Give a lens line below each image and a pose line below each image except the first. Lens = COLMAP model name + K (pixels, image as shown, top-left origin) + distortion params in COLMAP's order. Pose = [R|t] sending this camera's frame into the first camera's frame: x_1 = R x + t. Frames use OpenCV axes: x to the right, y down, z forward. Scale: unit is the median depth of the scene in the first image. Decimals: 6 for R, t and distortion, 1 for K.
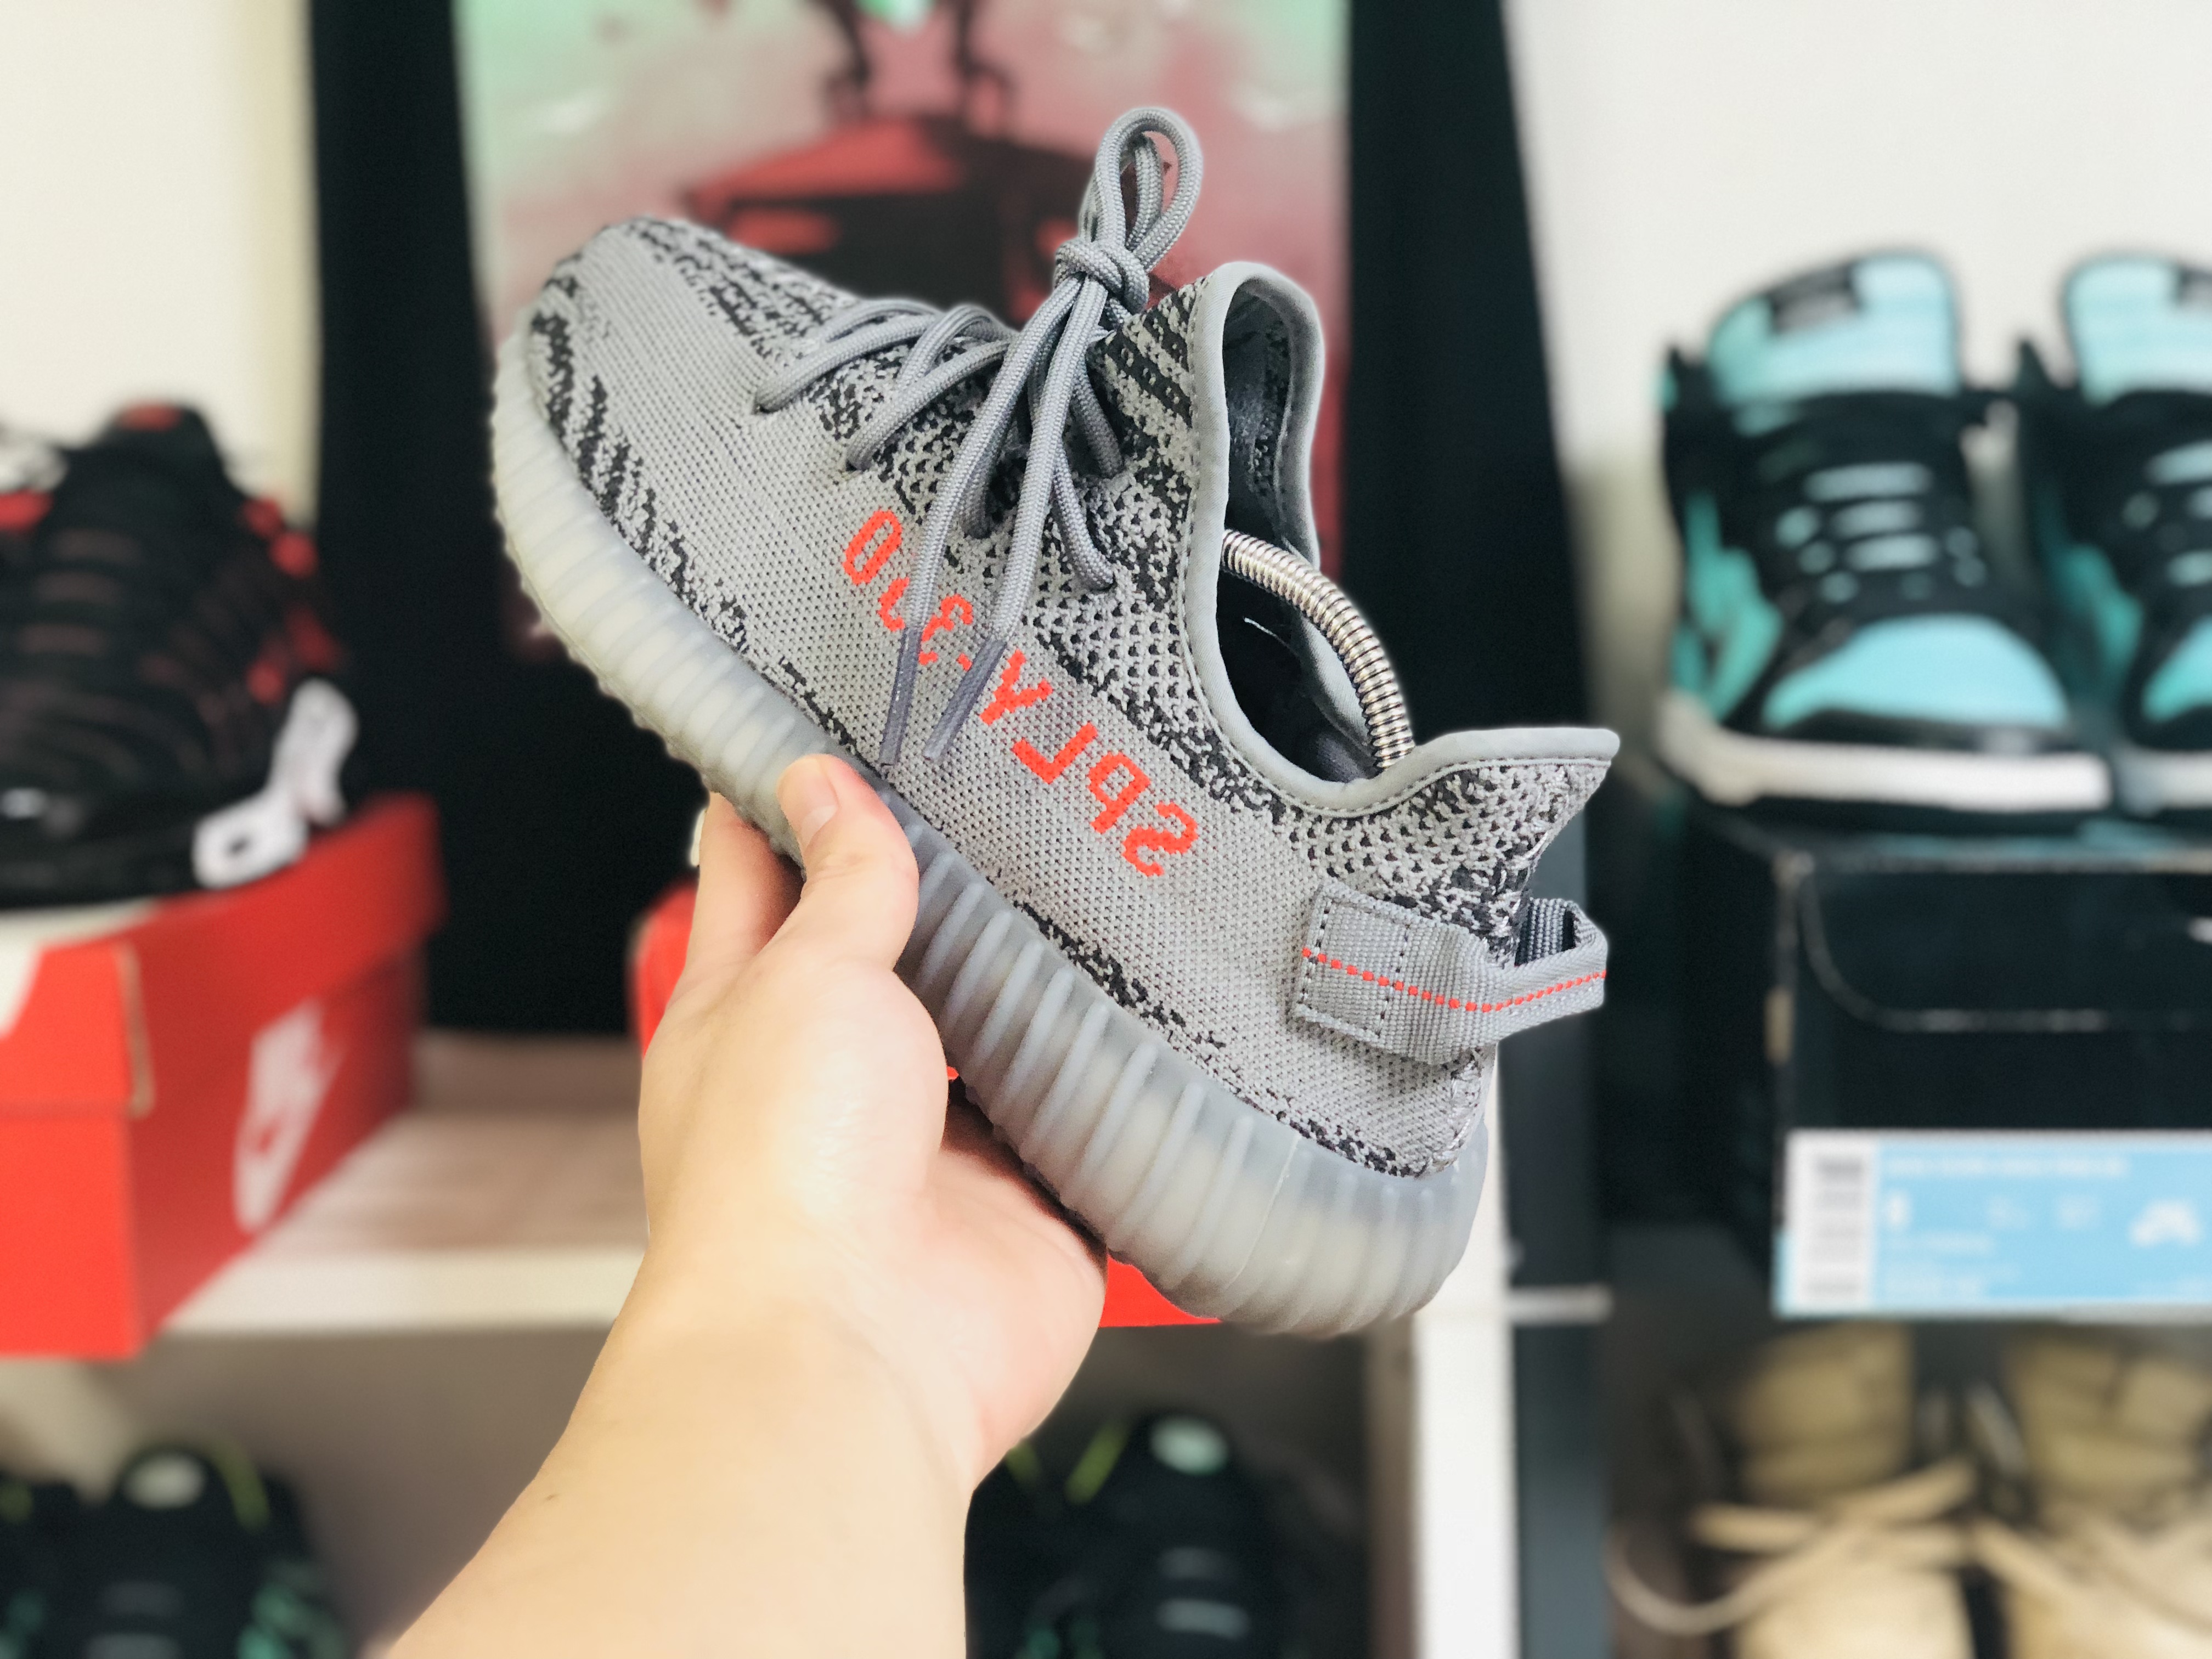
lens RADIAL K [[3491.4, 0, 1073.7], [0, 3491.4, 836.4], [0, 0, 1]] dist [0.253377, -1.204769]
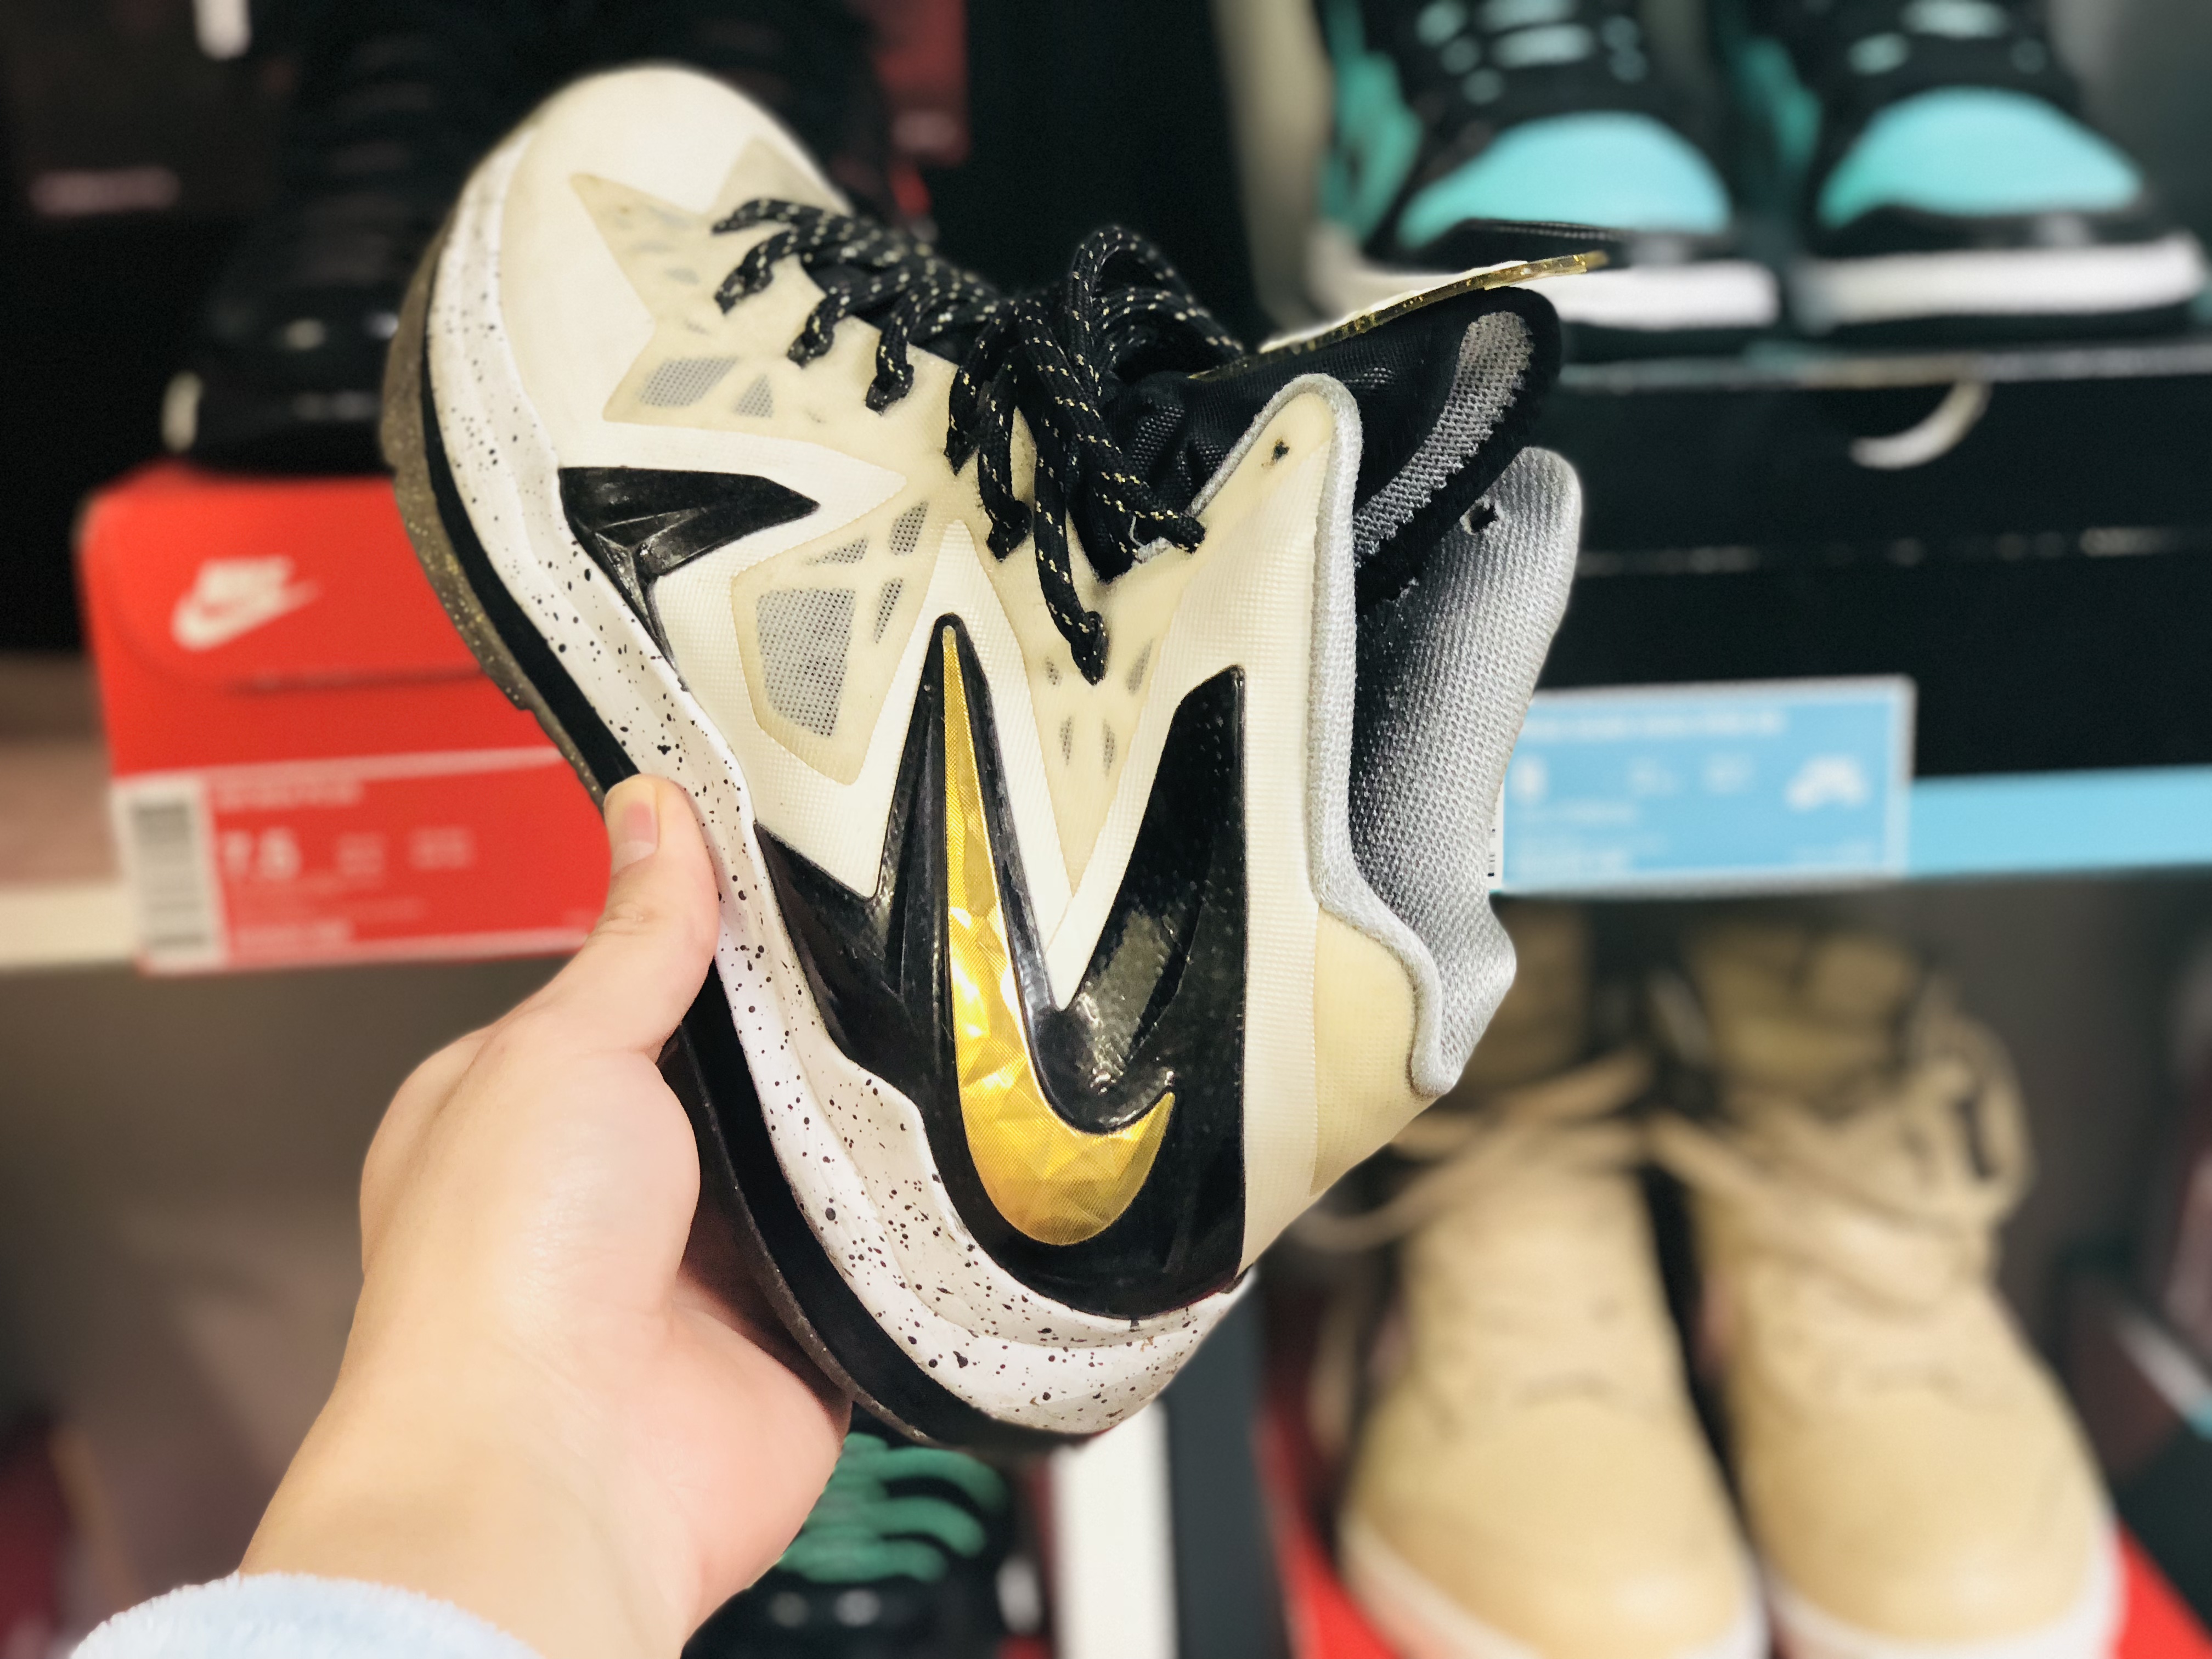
lens RADIAL K [[3498.7, 0, 1106.0], [0, 3498.7, 829.5], [0, 0, 1]] dist [0.288219, -1.471257]
pose [[0.997962, -0.036532, 0.052314, 0.067179], [0.031015, 0.994234, 0.102650, 0.020113], [-0.055762, -0.100818, 0.993341, 0.099995]]
